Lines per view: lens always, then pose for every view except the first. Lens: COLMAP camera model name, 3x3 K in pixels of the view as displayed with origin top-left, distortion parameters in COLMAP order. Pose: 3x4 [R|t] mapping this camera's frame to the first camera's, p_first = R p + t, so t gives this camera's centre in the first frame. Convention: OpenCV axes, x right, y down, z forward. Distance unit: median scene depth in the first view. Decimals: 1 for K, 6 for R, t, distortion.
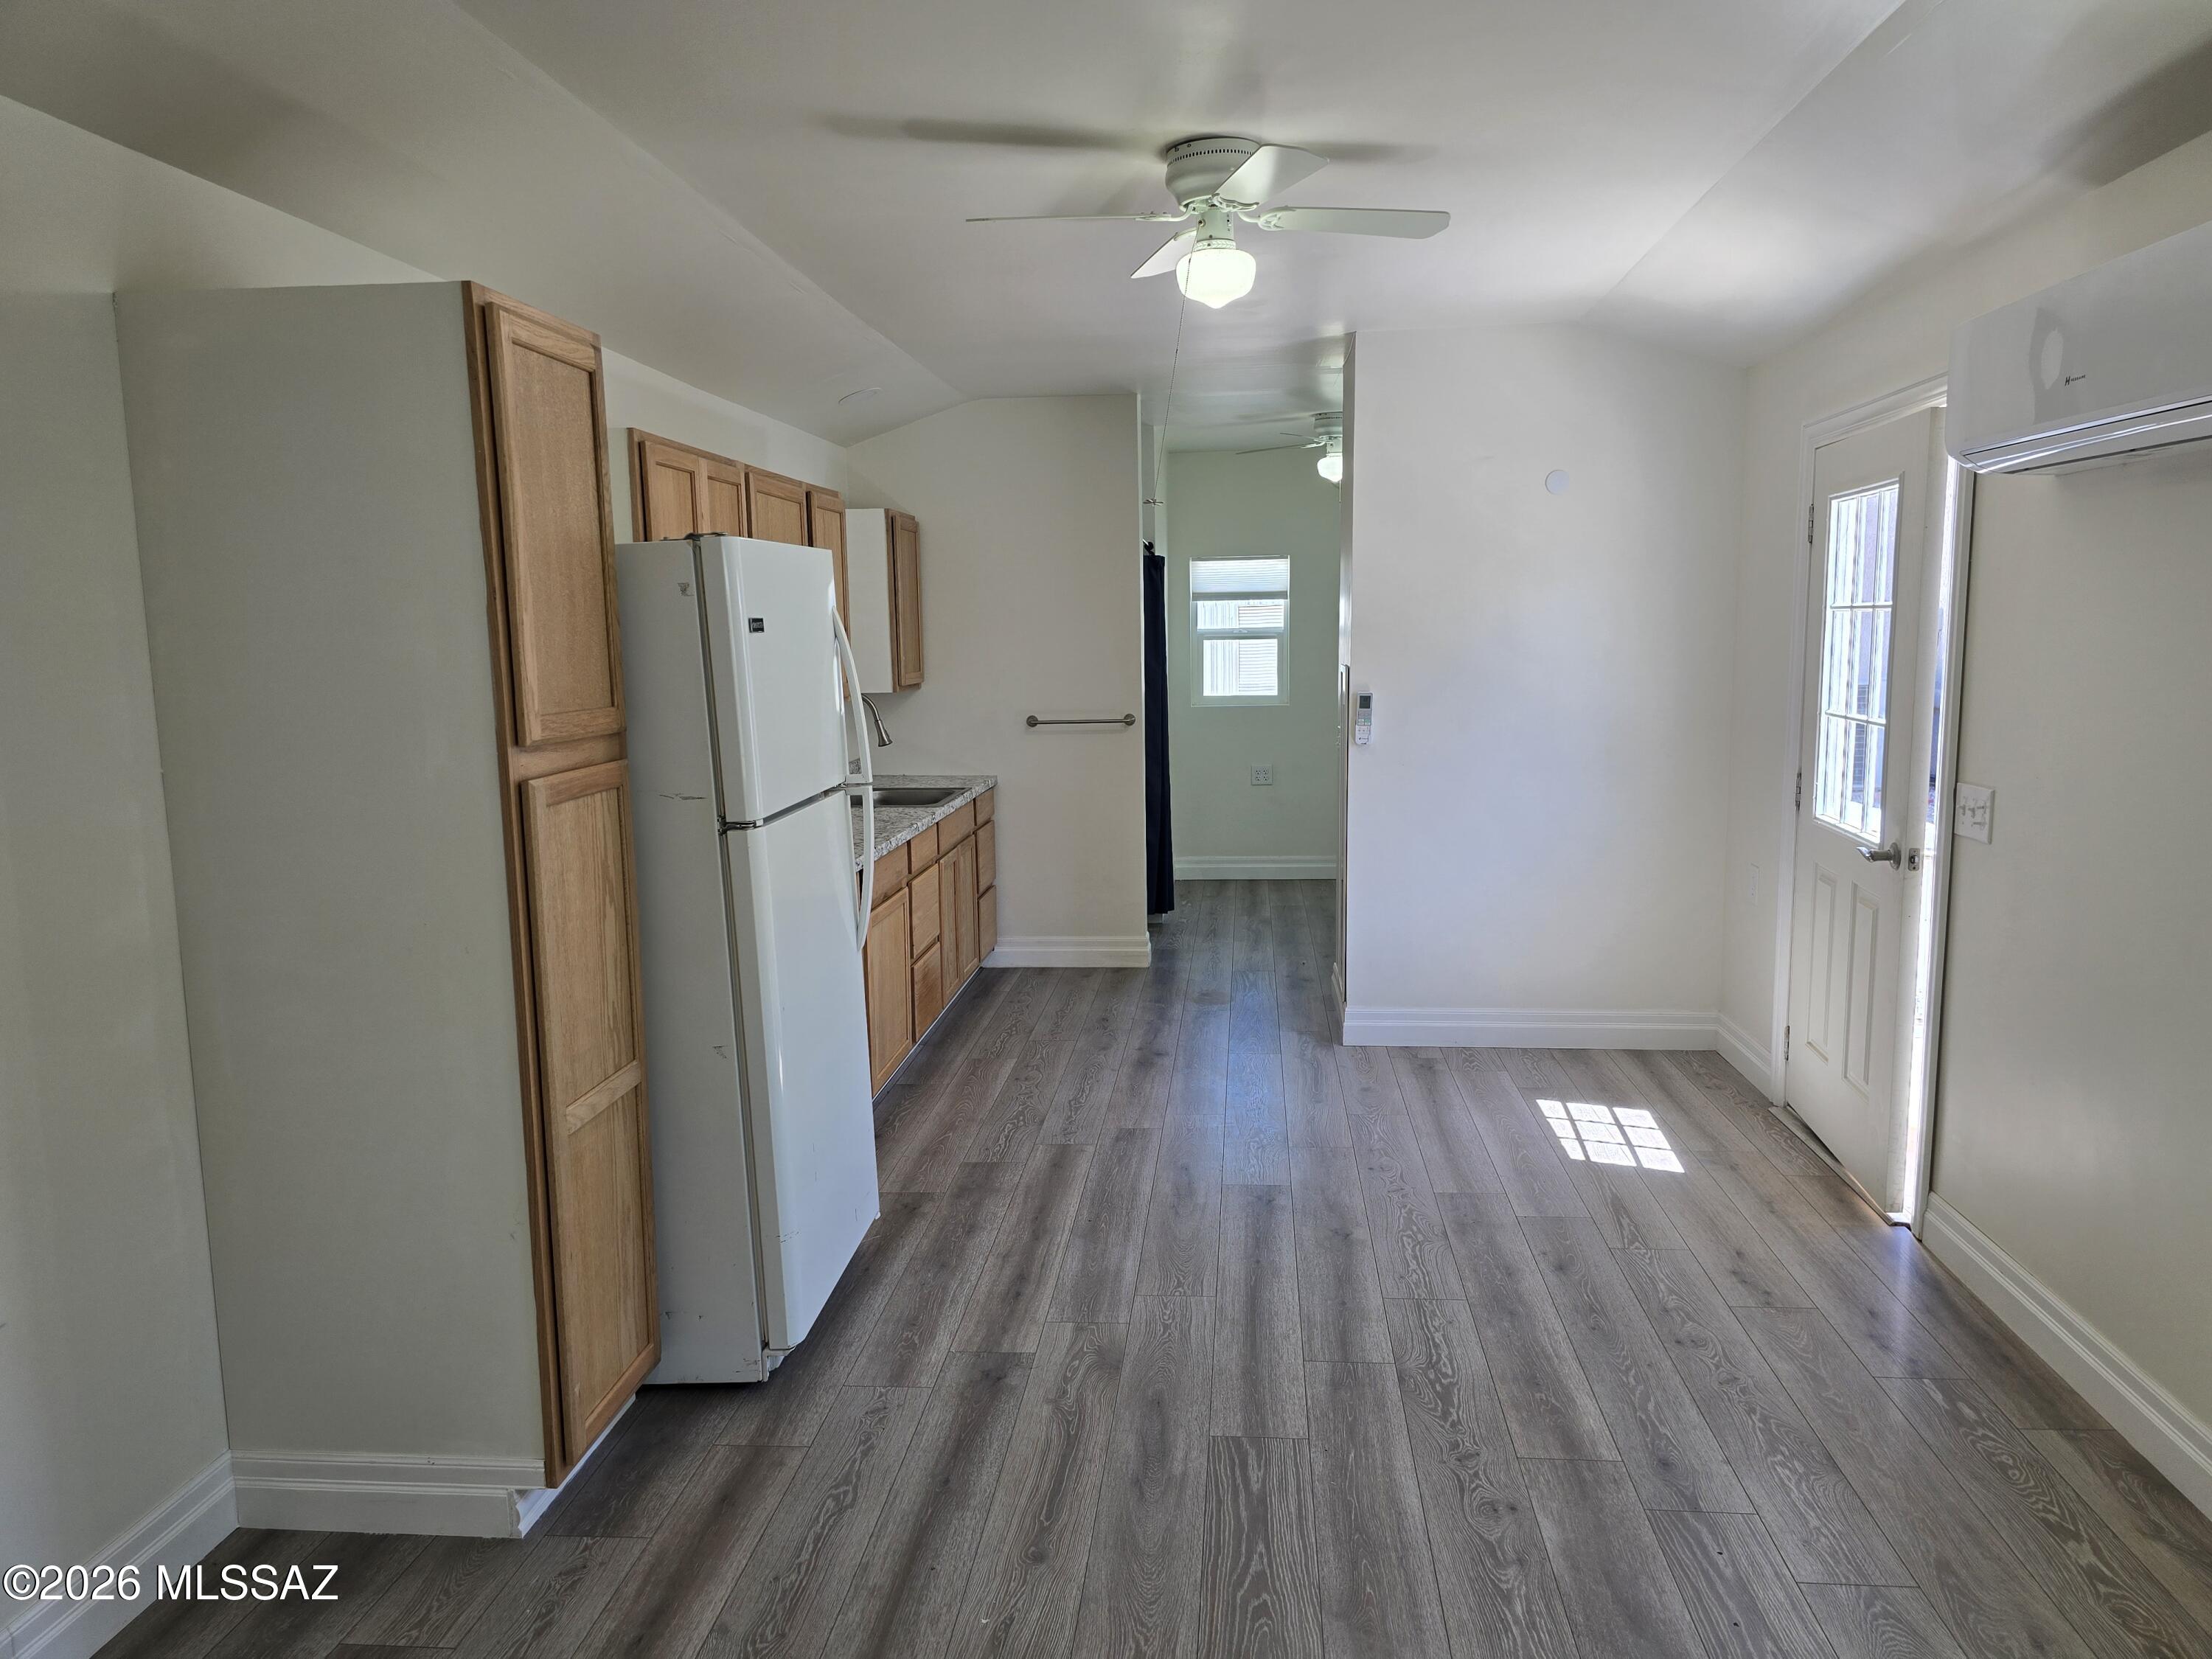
lens RADIAL K [[1481.7, 0, 1105.6], [0, 1481.7, 829.0], [0, 0, 1]] dist [-0.001907, -0.002771]
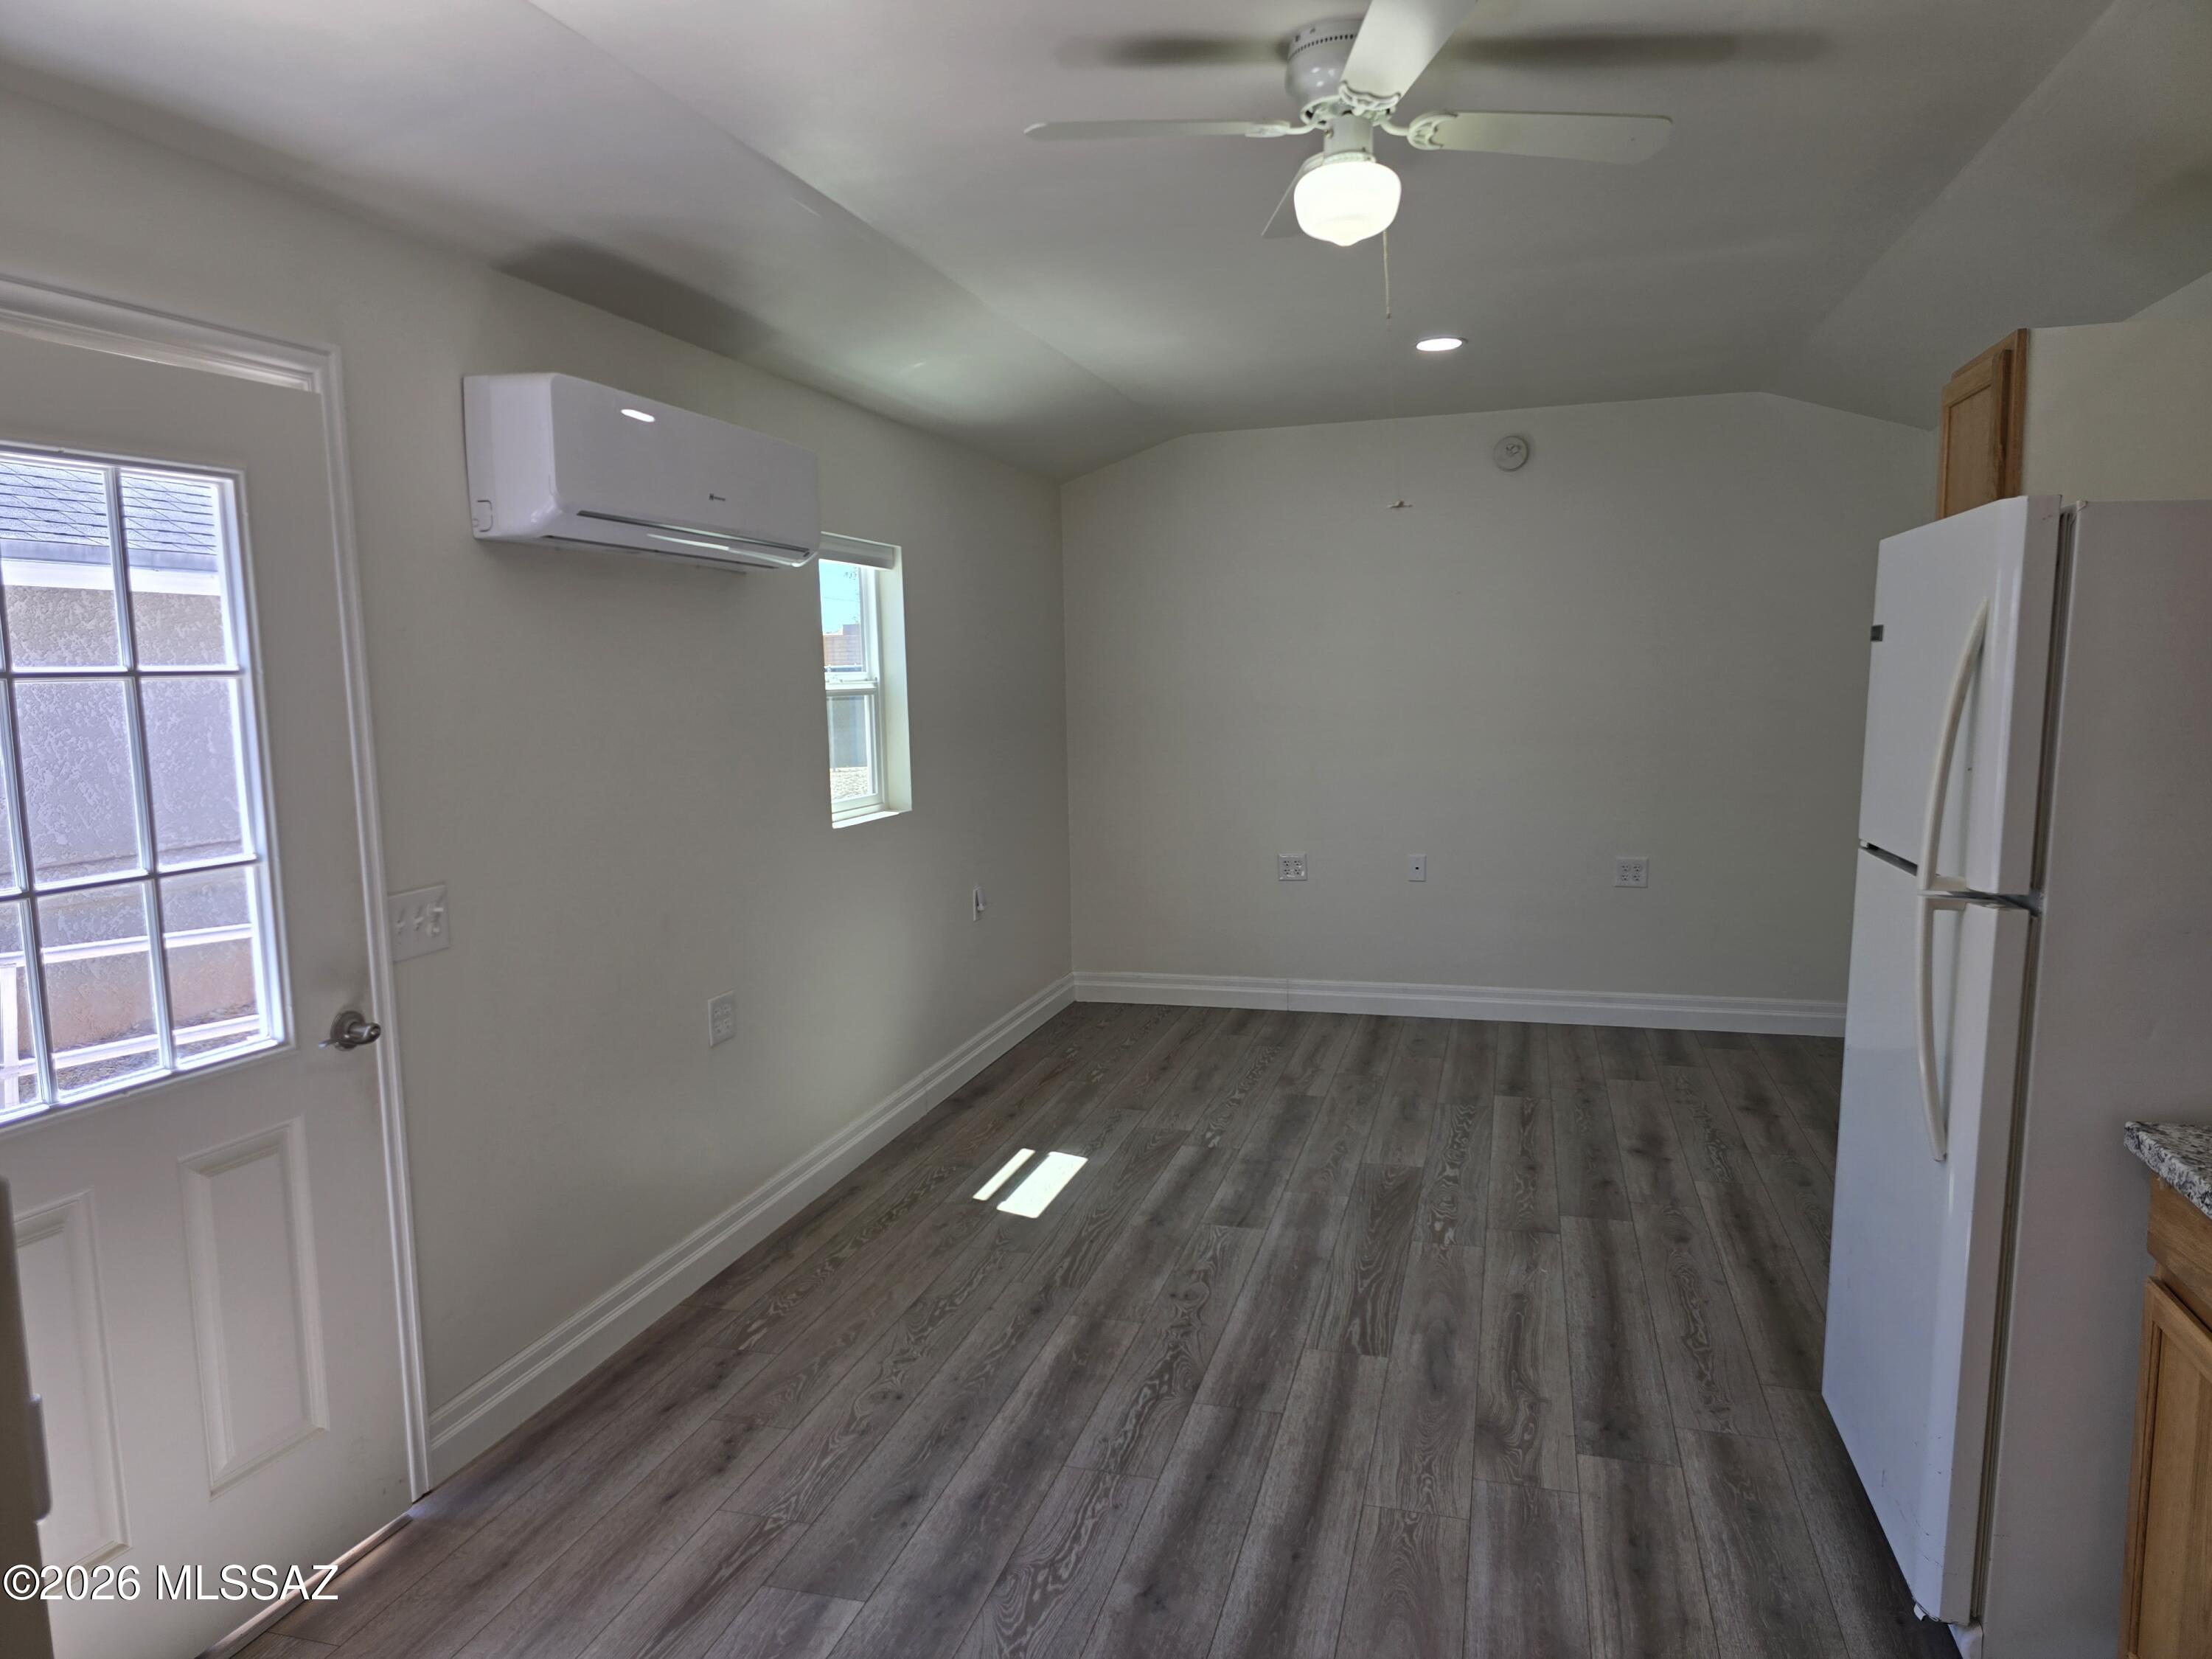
lens RADIAL K [[1481.7, 0, 1104.9], [0, 1481.7, 836.0], [0, 0, 1]] dist [-0.001907, -0.002771]
pose [[-0.984210, 0.027293, 0.174885, 0.069233], [0.070215, 0.967176, 0.244214, -0.254577], [-0.162480, 0.252638, -0.953821, 1.868687]]
